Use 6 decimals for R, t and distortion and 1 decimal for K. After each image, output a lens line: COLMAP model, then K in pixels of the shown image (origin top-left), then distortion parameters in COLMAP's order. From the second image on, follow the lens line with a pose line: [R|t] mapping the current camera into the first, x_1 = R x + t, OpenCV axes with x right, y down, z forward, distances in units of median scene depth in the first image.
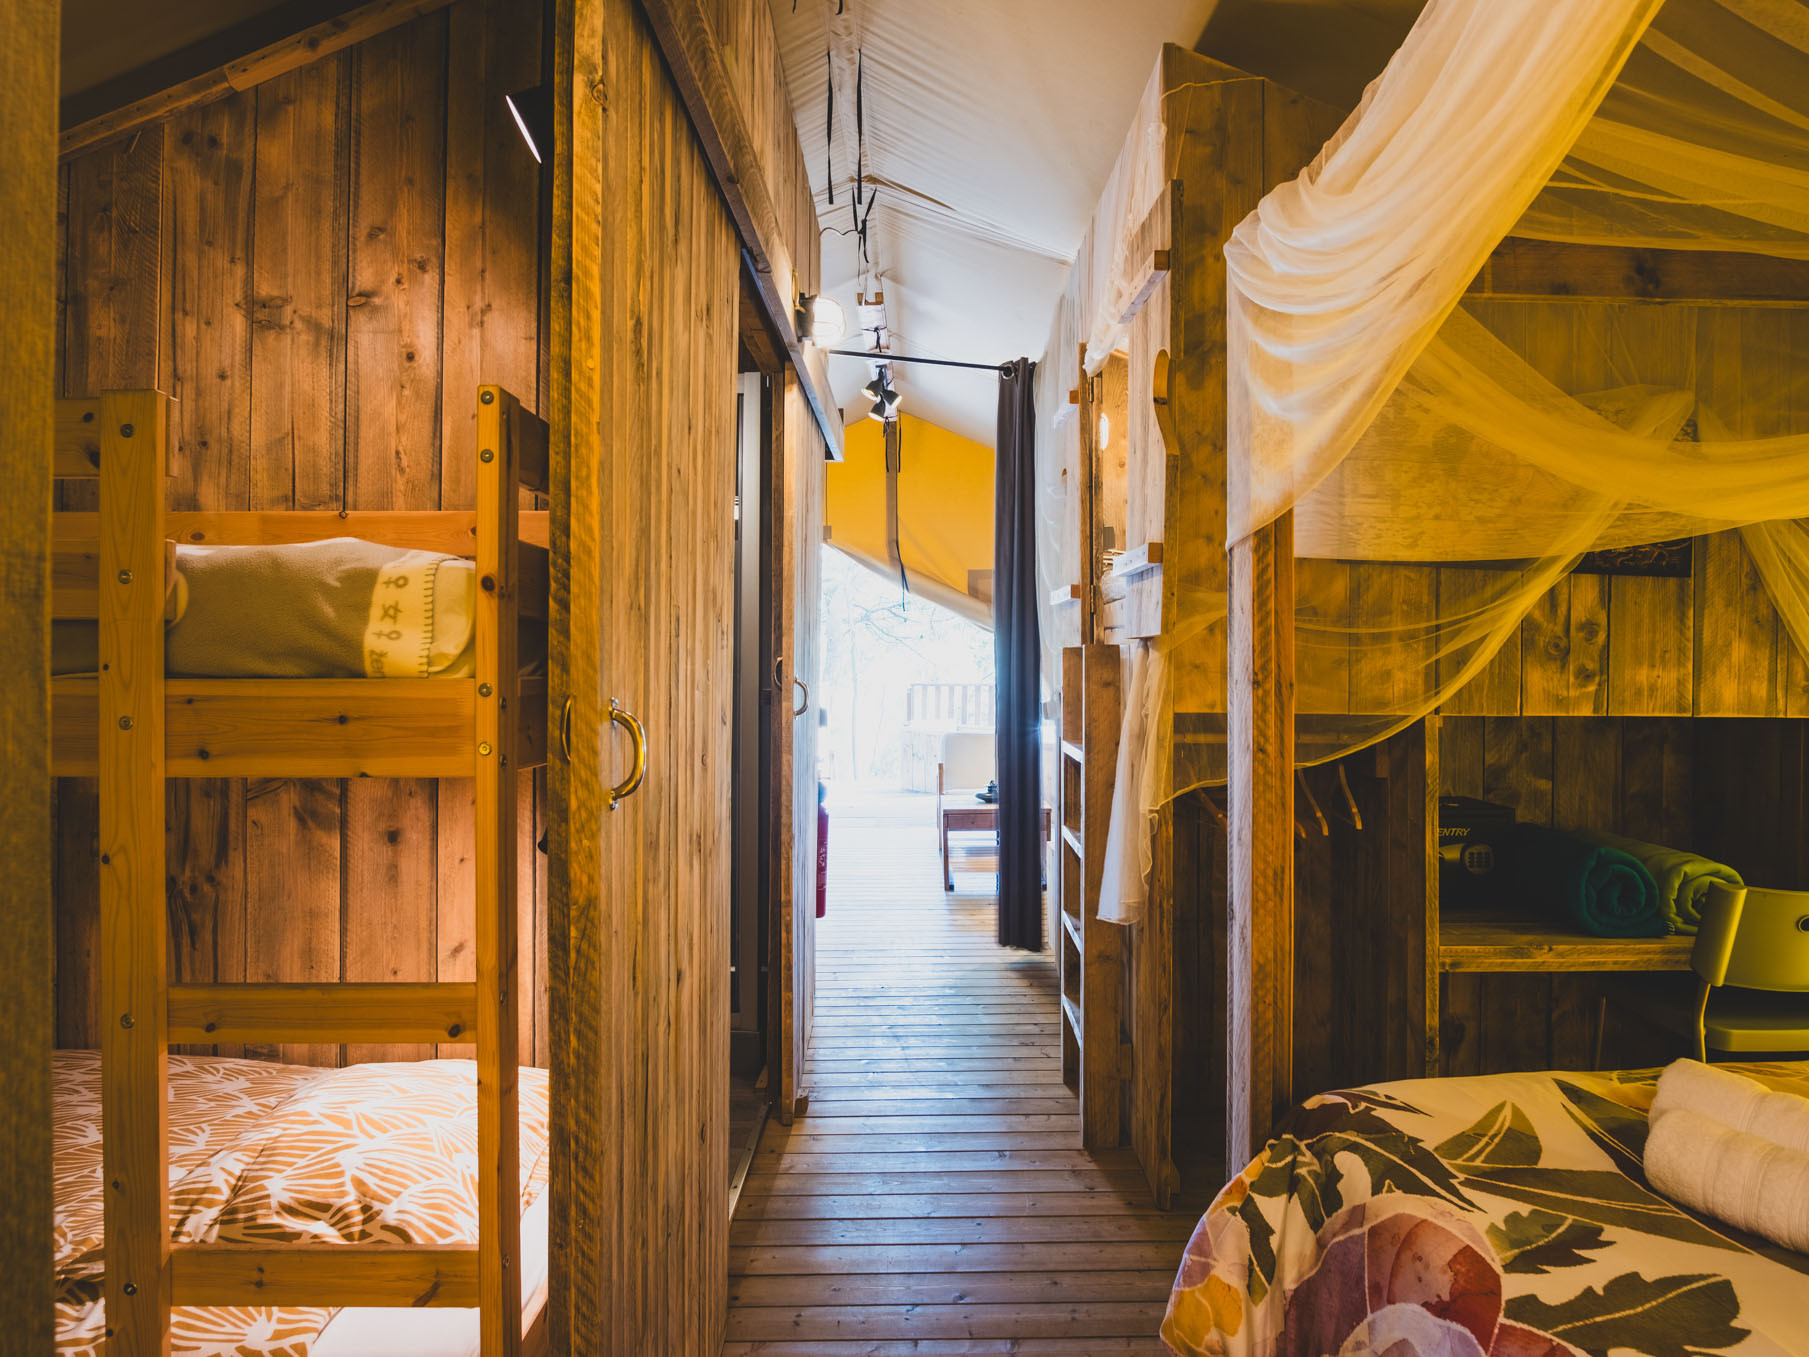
lens RADIAL K [[1097.9, 0, 958.9], [0, 1097.9, 673.2], [0, 0, 1]] dist [-0.020771, 0.000789]
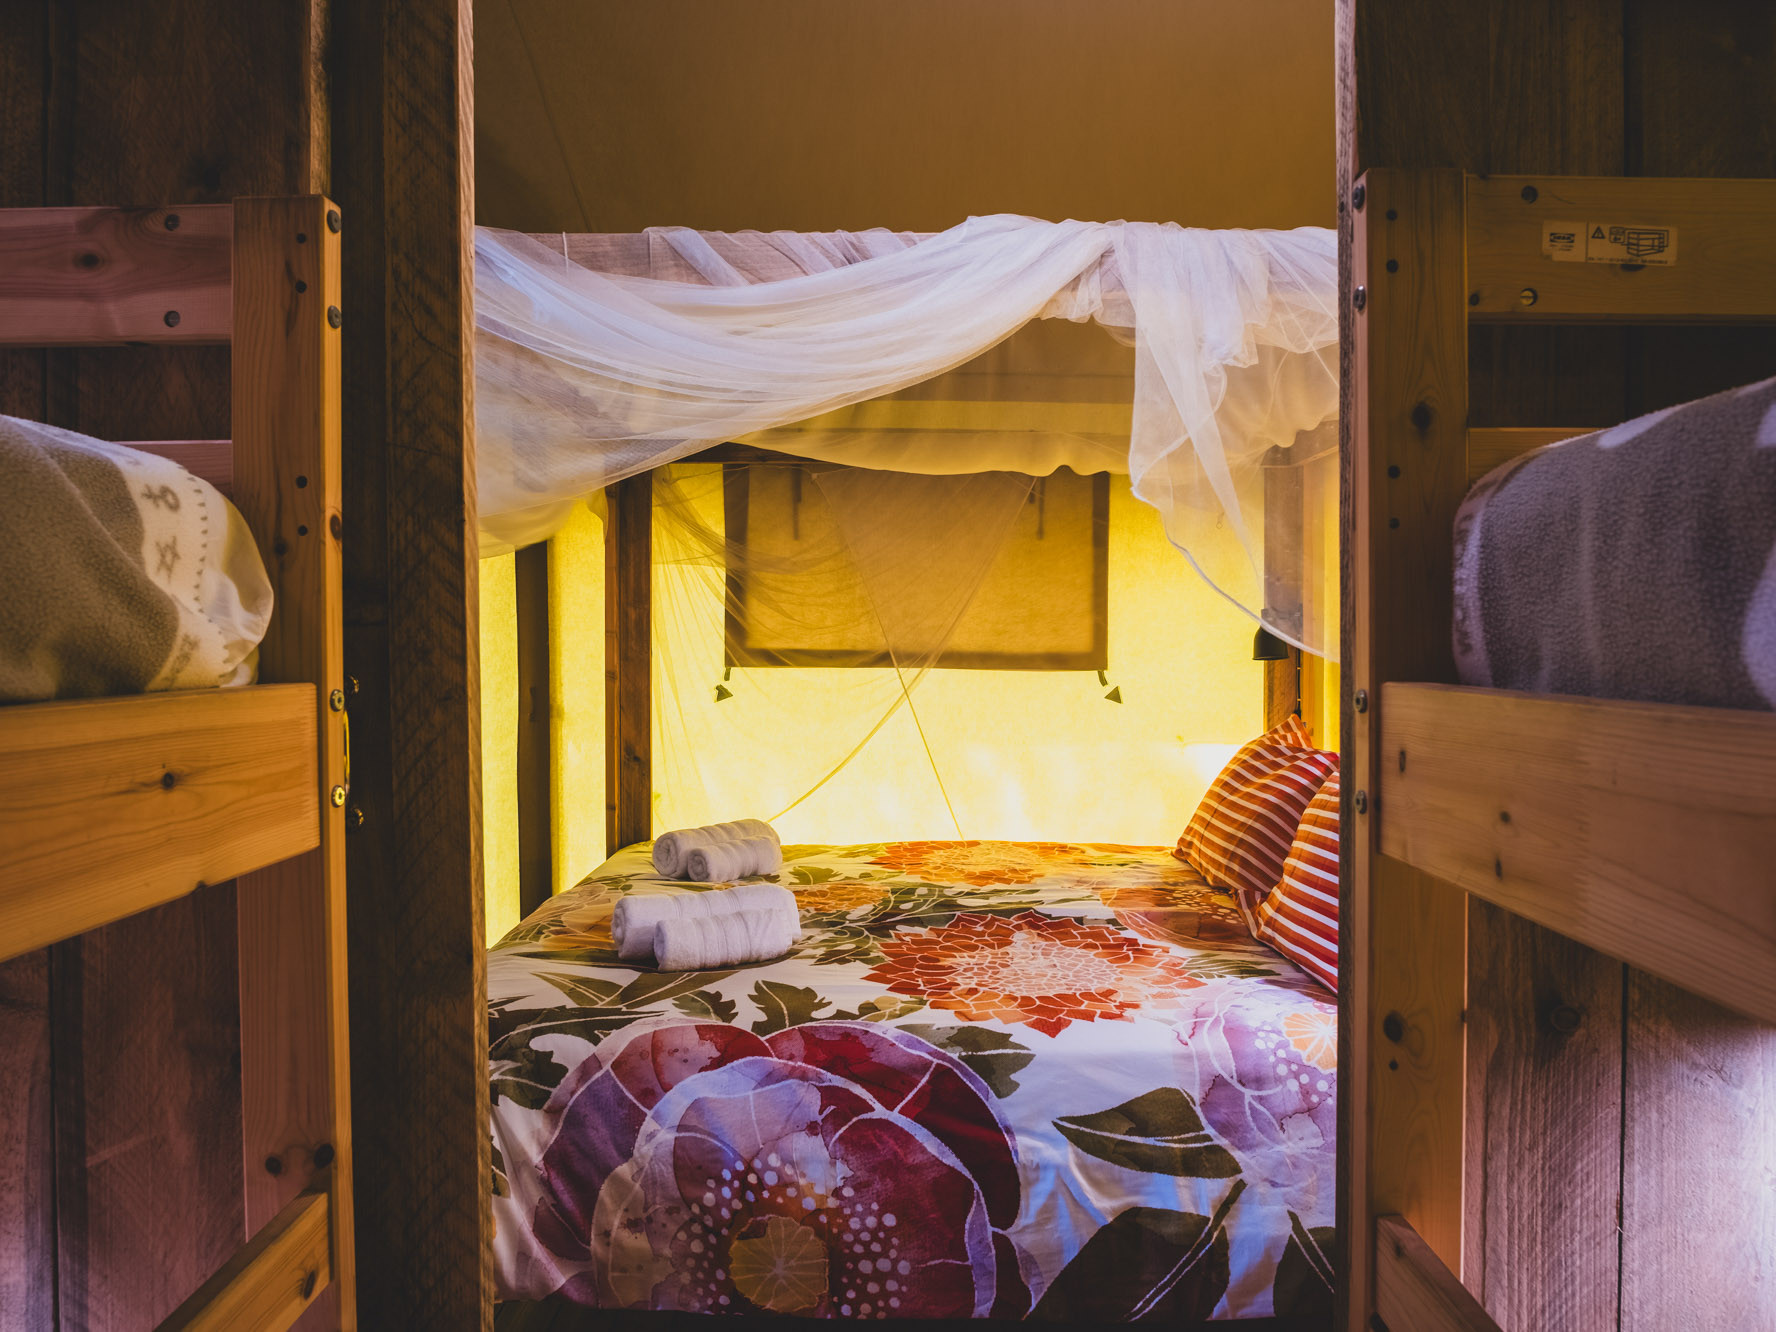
lens RADIAL K [[1080.2, 0, 887.4], [0, 1080.2, 655.4], [0, 0, 1]] dist [-0.026610, 0.004233]
pose [[0.033380, -0.016478, 0.999307, -1.002406], [0.004941, 0.999855, 0.016322, -0.017713], [-0.999431, 0.004392, 0.033456, 0.659037]]
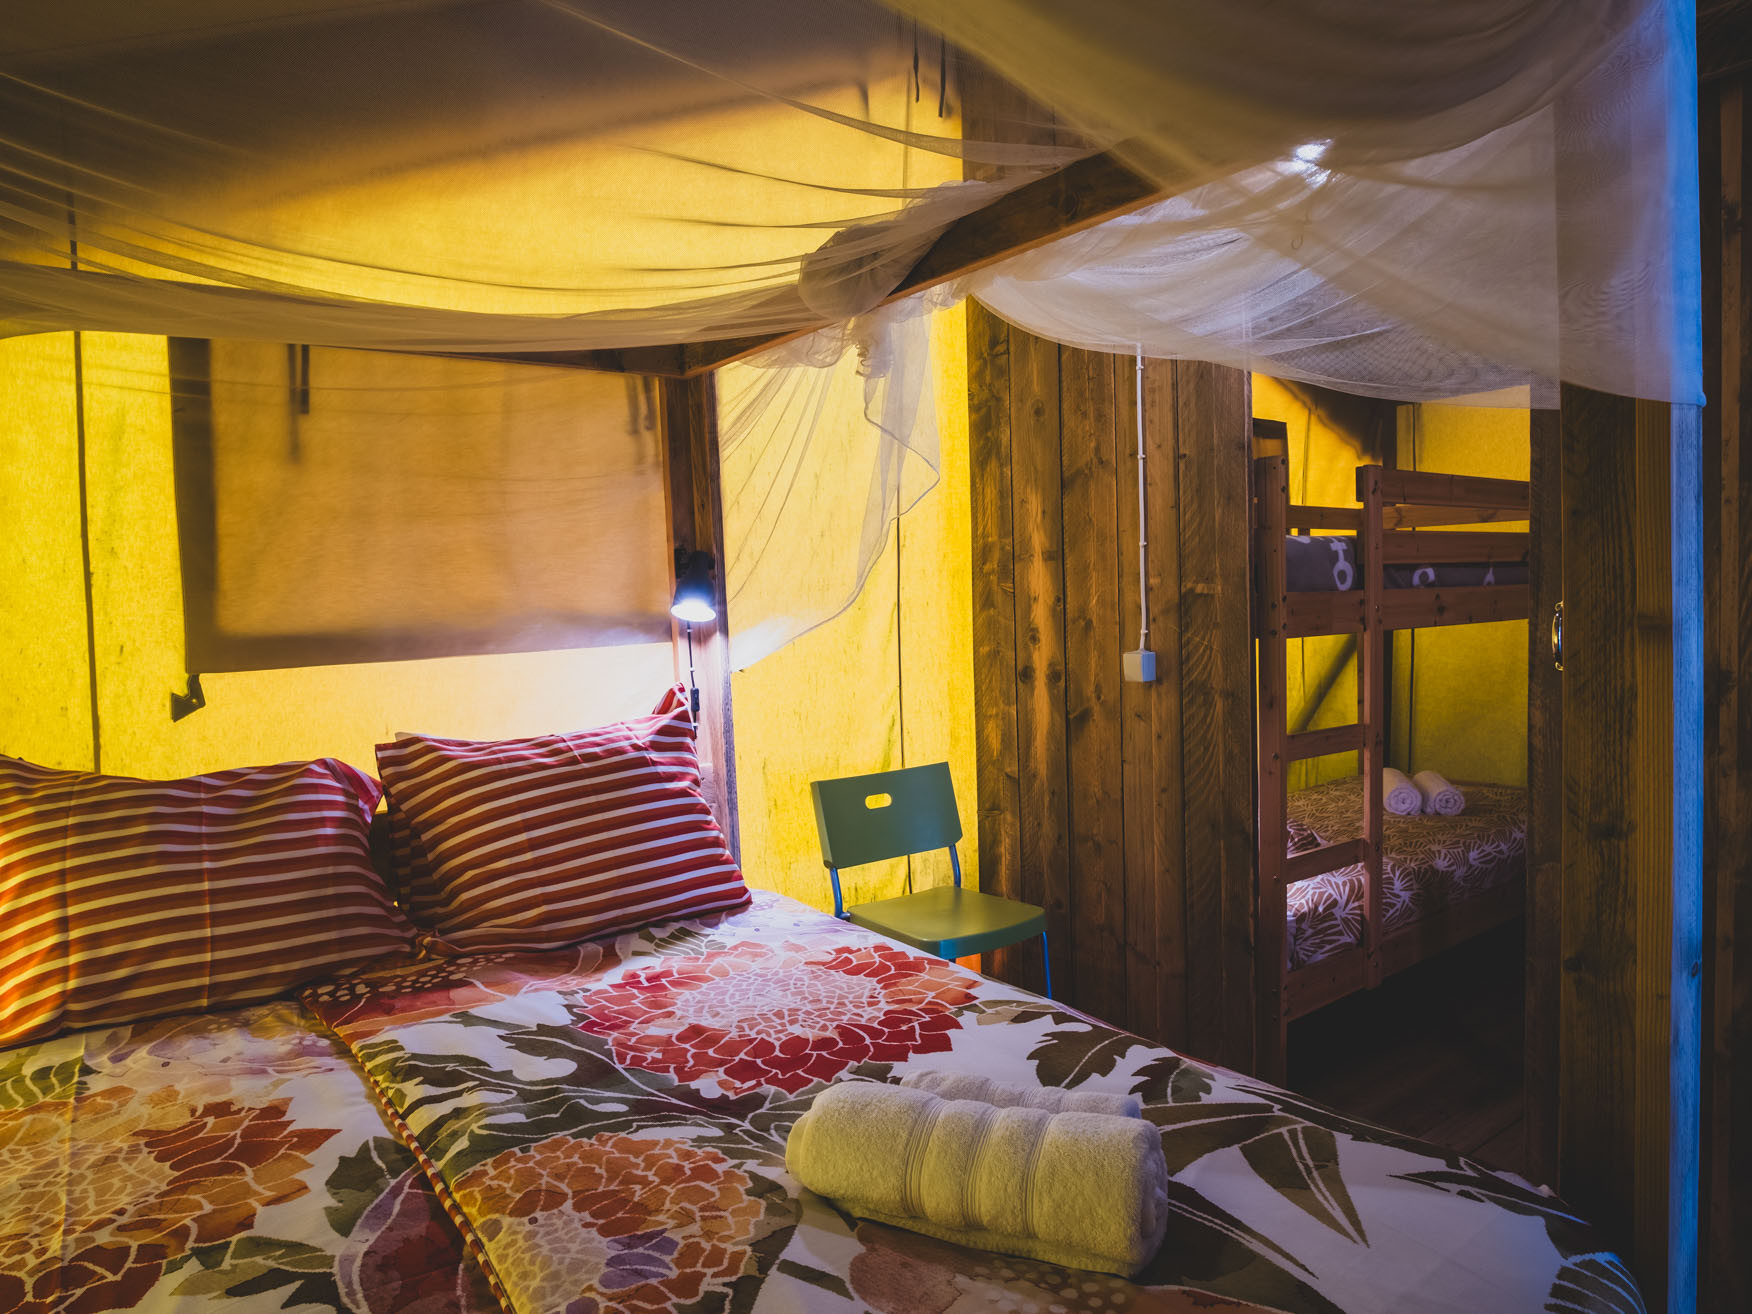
lens RADIAL K [[1065.6, 0, 875.4], [0, 1065.6, 646.5], [0, 0, 1]] dist [-0.026610, 0.004233]
pose [[-0.835914, 0.050443, -0.546537, 1.399868], [0.027046, 0.998344, 0.050776, -0.028892], [0.548193, 0.027663, -0.835894, 1.744424]]
